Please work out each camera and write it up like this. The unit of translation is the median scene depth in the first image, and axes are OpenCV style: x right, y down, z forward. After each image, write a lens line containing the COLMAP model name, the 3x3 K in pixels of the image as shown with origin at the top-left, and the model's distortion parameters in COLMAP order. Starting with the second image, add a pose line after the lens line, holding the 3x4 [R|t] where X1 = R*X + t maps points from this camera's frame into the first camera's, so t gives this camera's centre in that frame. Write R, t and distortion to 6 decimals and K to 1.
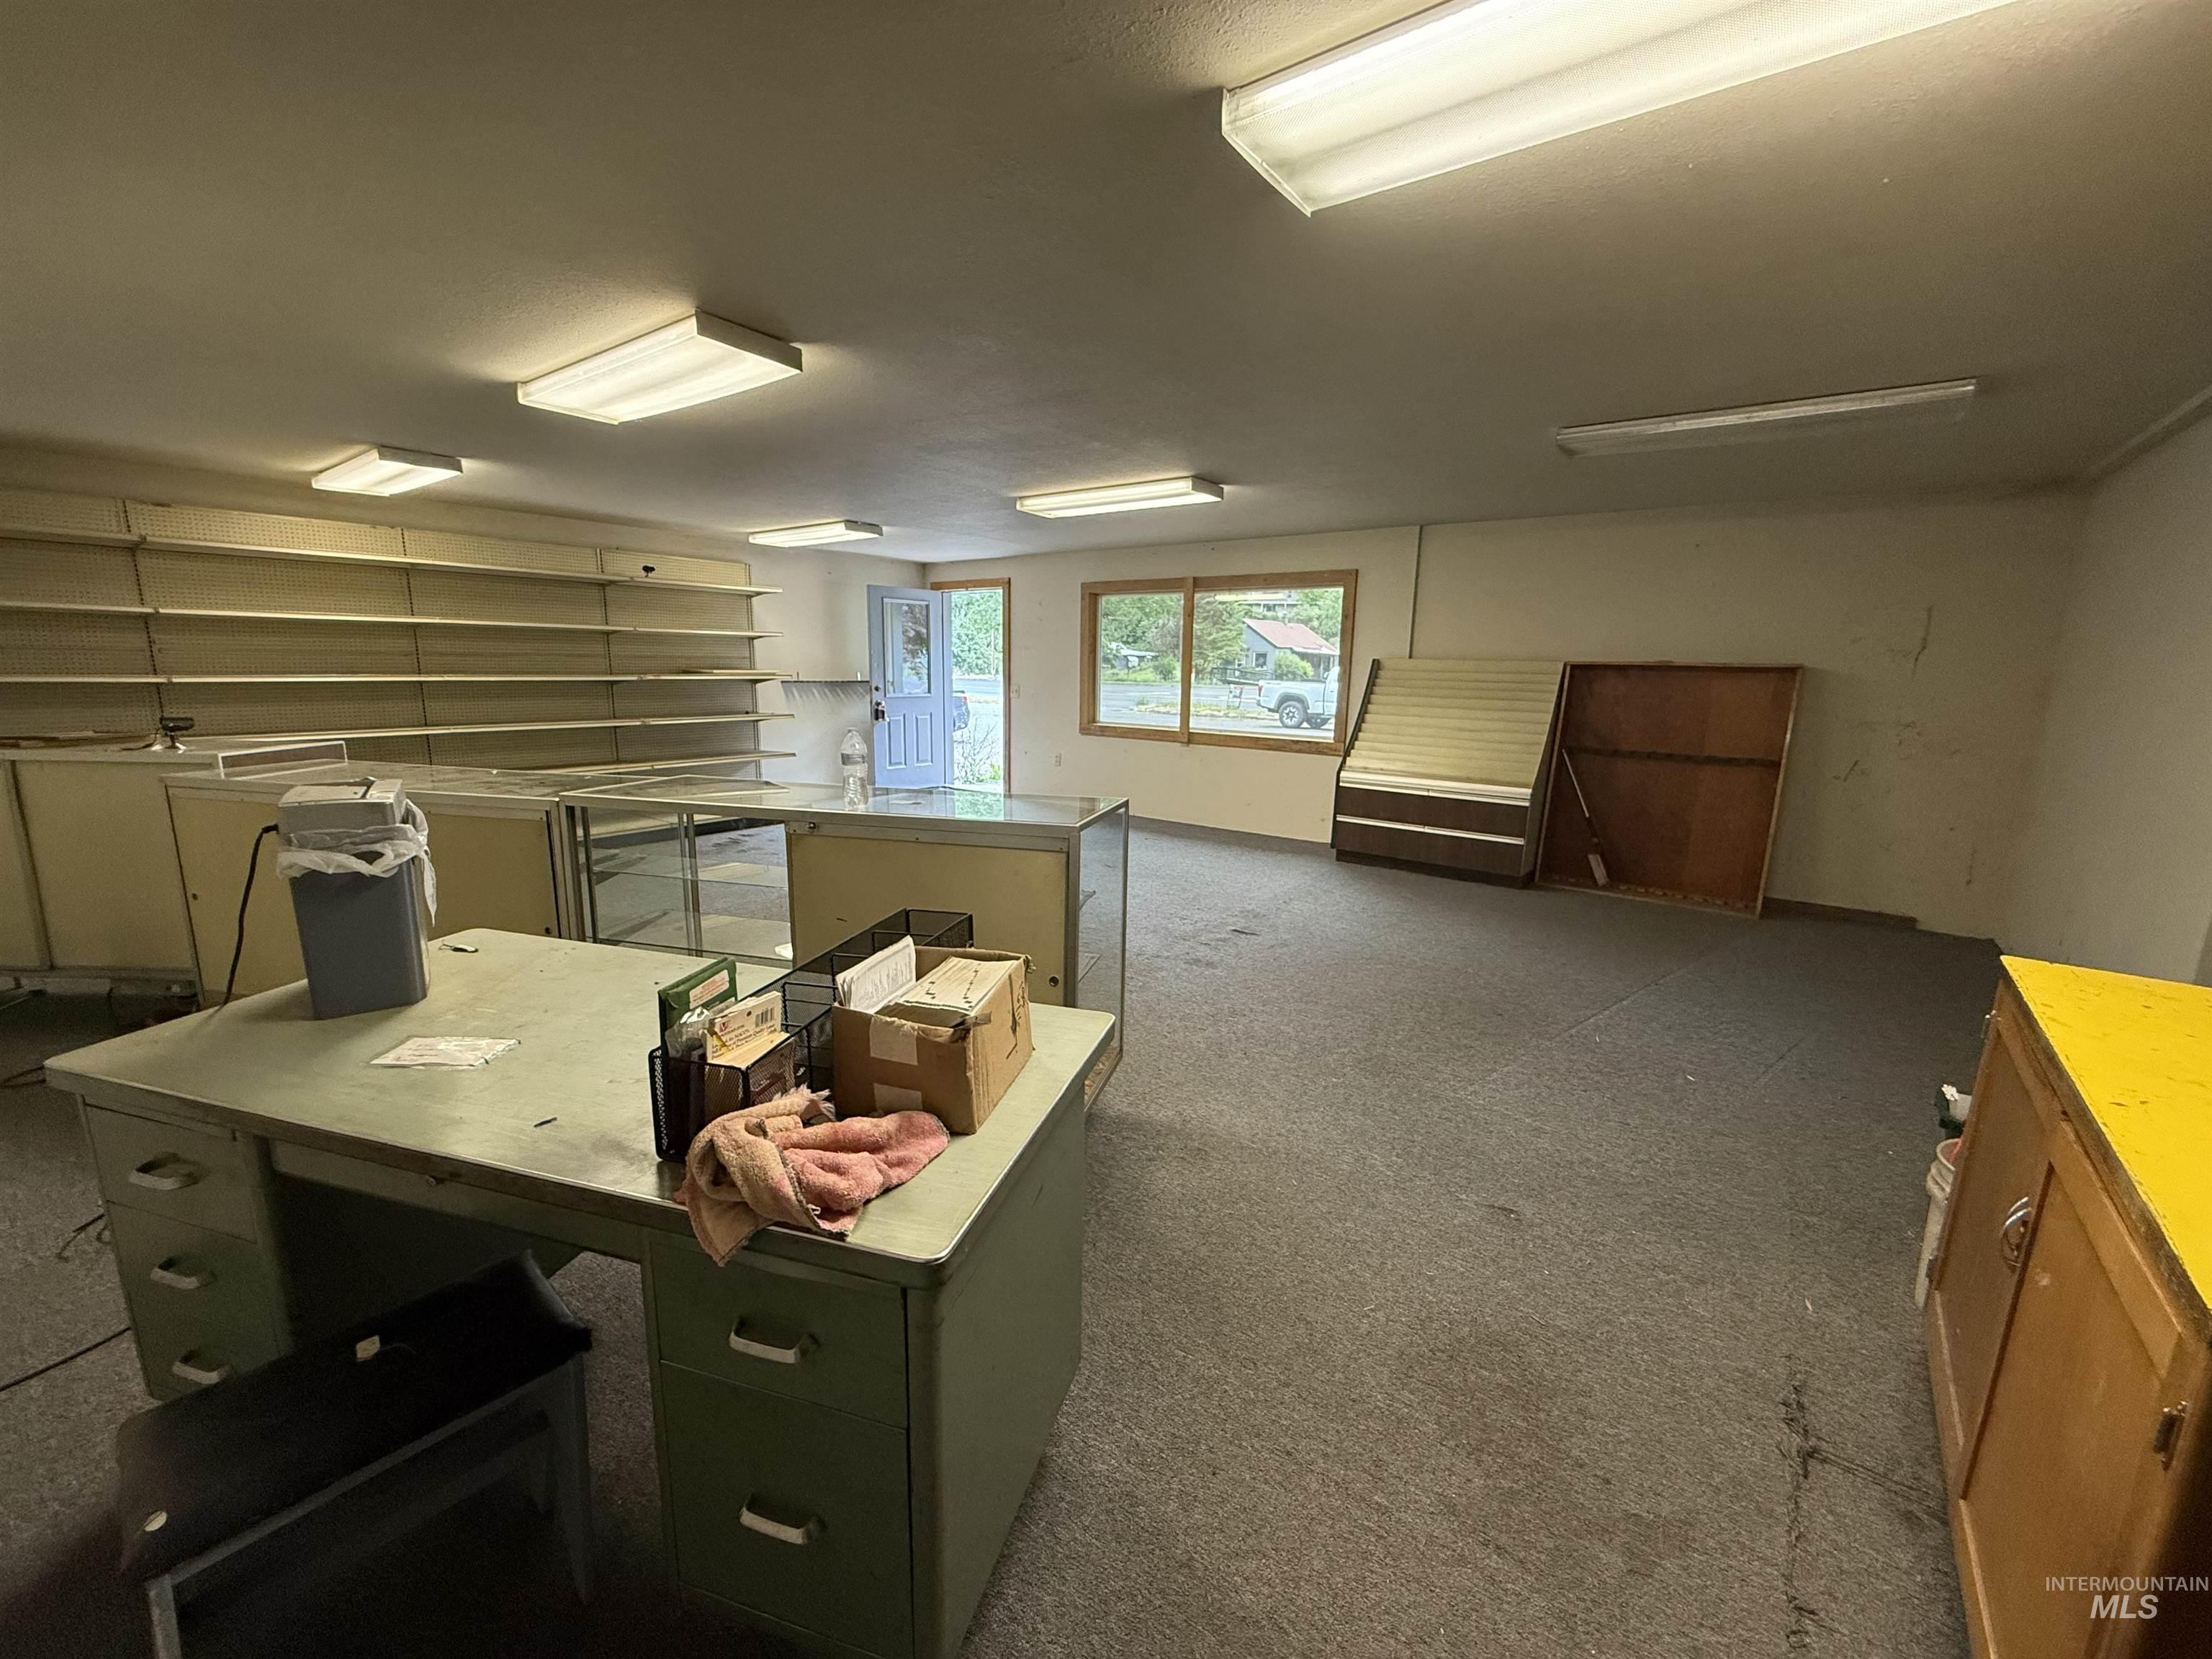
lens RADIAL K [[877.2, 0, 1092.6], [0, 877.2, 831.1], [0, 0, 1]] dist [0.001499, -0.001024]
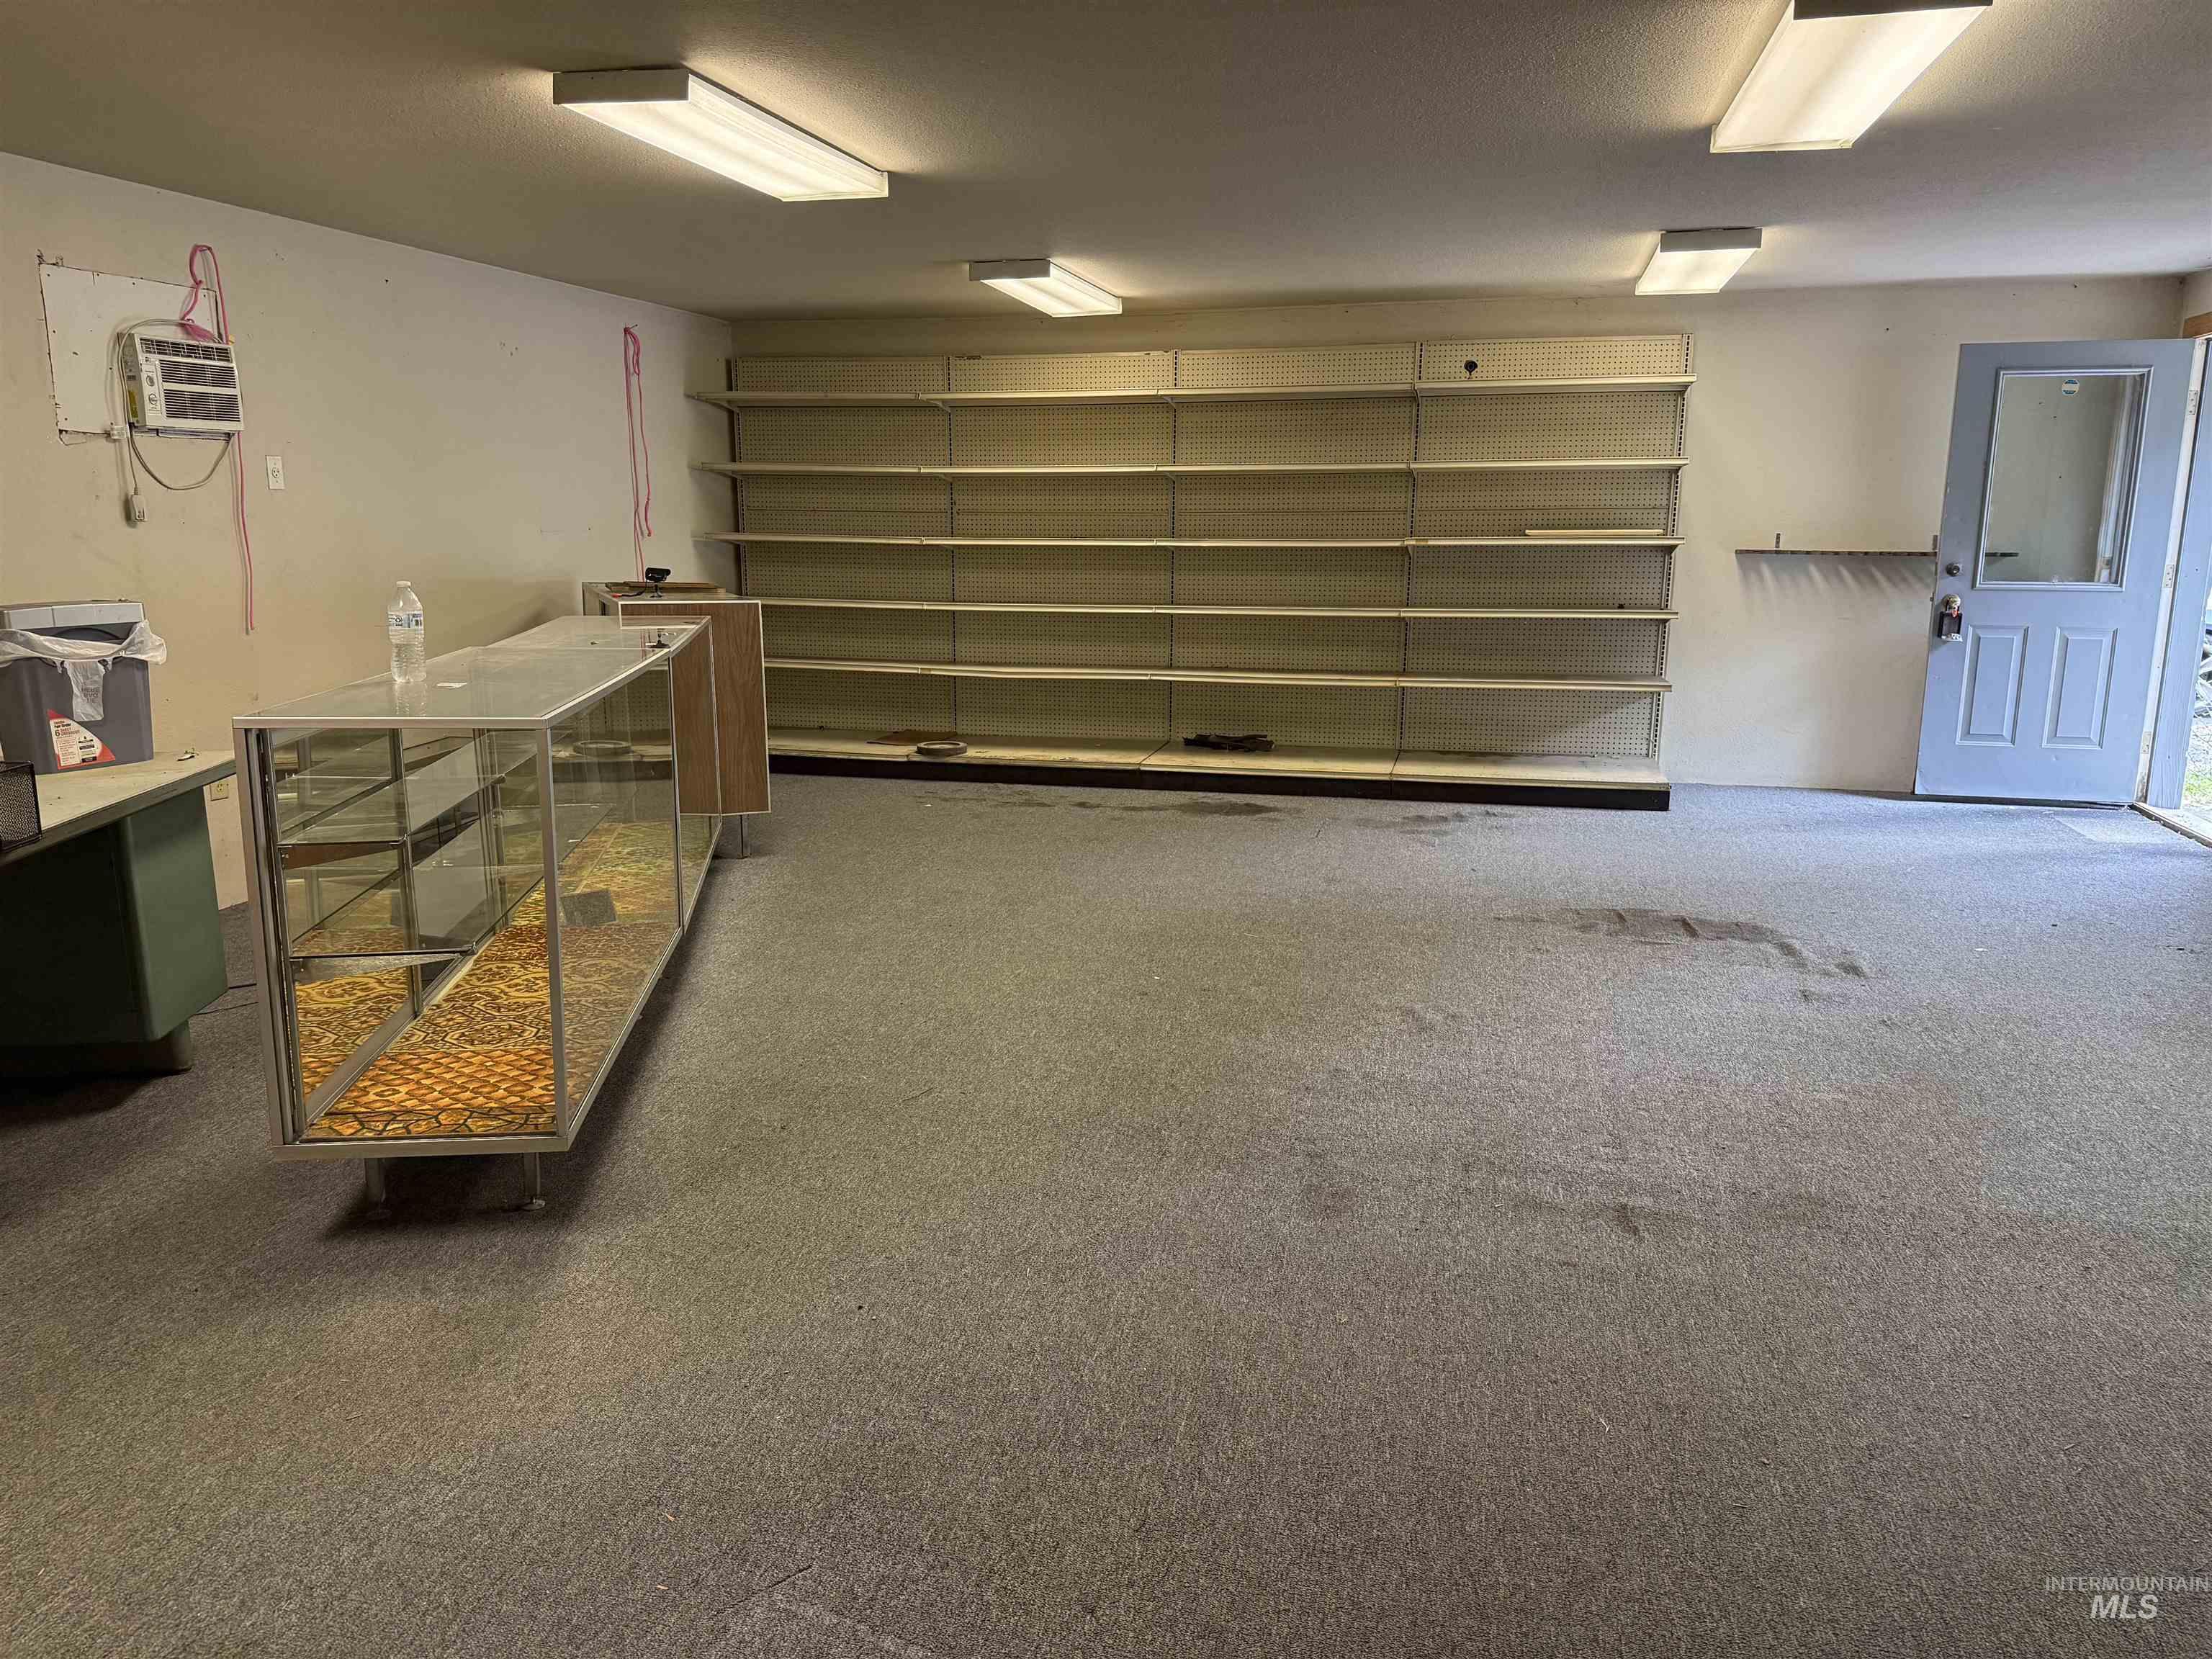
lens RADIAL K [[1537.8, 0, 1093.5], [0, 1537.8, 832.1], [0, 0, 1]] dist [0.081150, -0.103407]
pose [[0.398372, 0.170594, -0.901220, 0.553261], [-0.168610, 0.979428, 0.110867, -0.067975], [0.901593, 0.107788, 0.418940, 0.427382]]
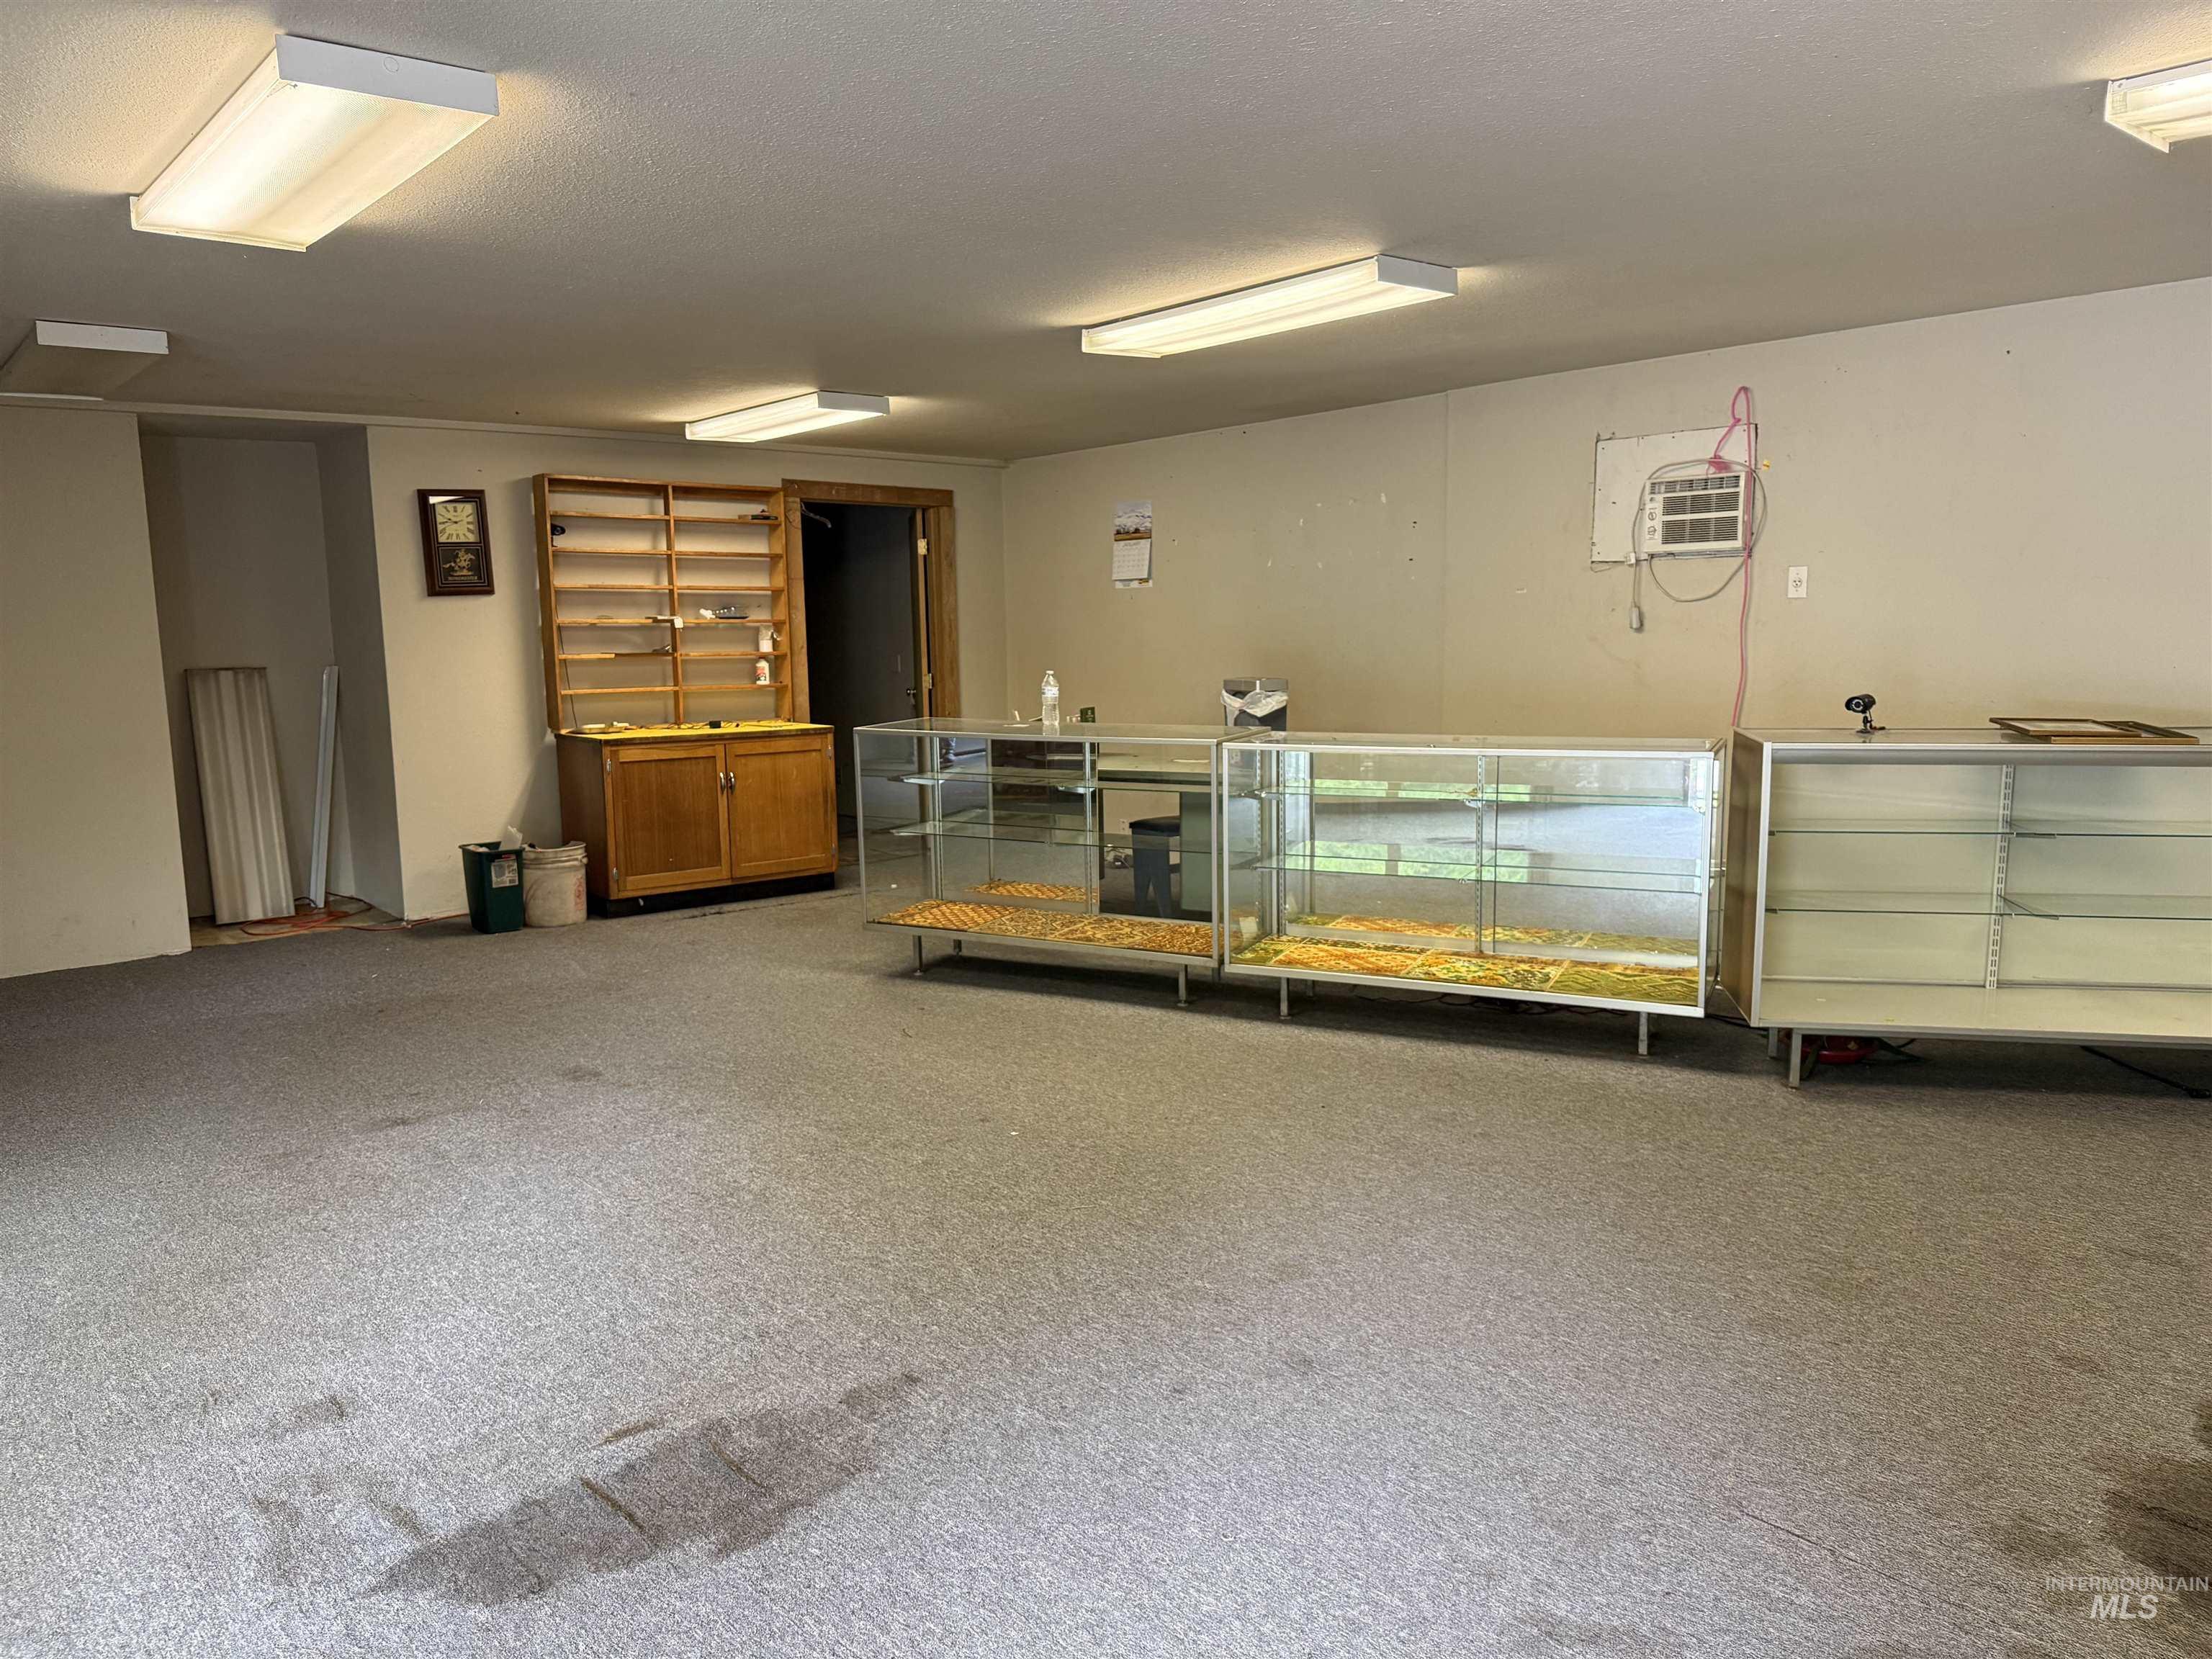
lens RADIAL K [[1600.2, 0, 1056.5], [0, 1600.2, 880.3], [0, 0, 1]] dist [0.070106, -0.122310]
pose [[-0.975004, -0.036044, 0.219245, -0.384522], [0.044960, 0.934336, 0.353545, -0.320279], [-0.217591, 0.354565, -0.909361, 1.544466]]
